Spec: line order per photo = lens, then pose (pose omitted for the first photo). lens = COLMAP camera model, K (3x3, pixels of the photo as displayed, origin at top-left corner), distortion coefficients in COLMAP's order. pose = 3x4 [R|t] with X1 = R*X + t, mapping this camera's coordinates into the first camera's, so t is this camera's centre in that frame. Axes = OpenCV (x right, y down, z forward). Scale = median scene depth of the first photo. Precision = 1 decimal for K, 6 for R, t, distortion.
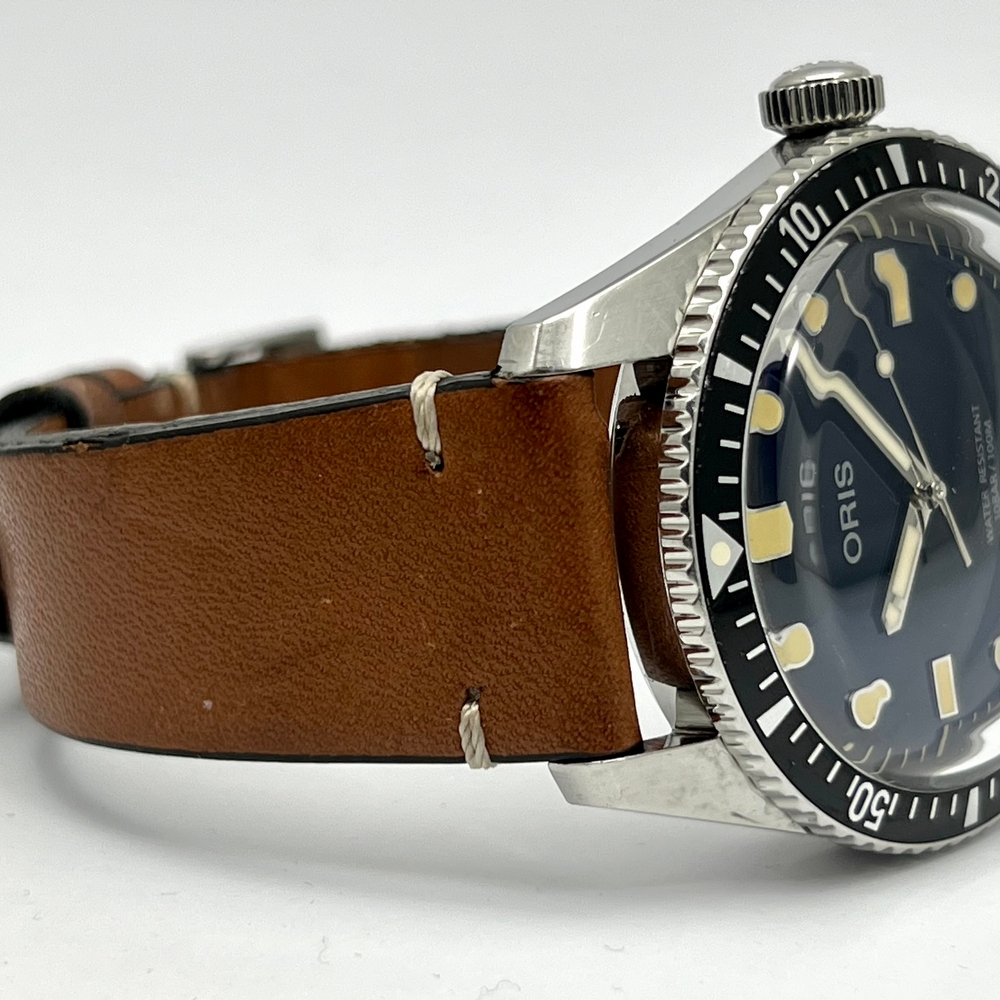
lens RADIAL K [[2894.0, 0, 500.0], [0, 2894.0, 500.0], [0, 0, 1]] dist [0.092828, -0.316825]
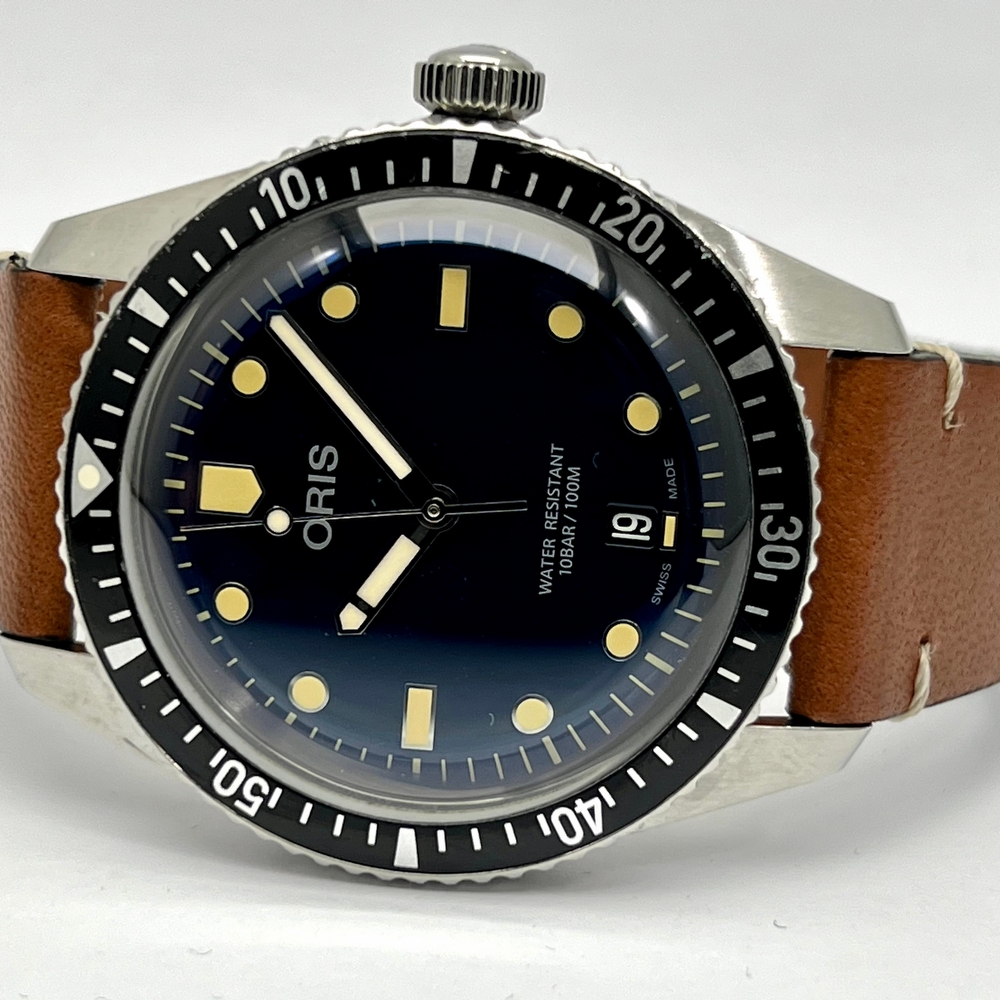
lens RADIAL K [[2965.4, 0, 500.0], [0, 2965.4, 500.0], [0, 0, 1]] dist [0.266318, 0.277141]
pose [[0.628956, 0.273575, -0.727717, 0.884013], [-0.261780, 0.955905, 0.133106, -0.143300], [0.732042, 0.106784, 0.672838, 0.374386]]
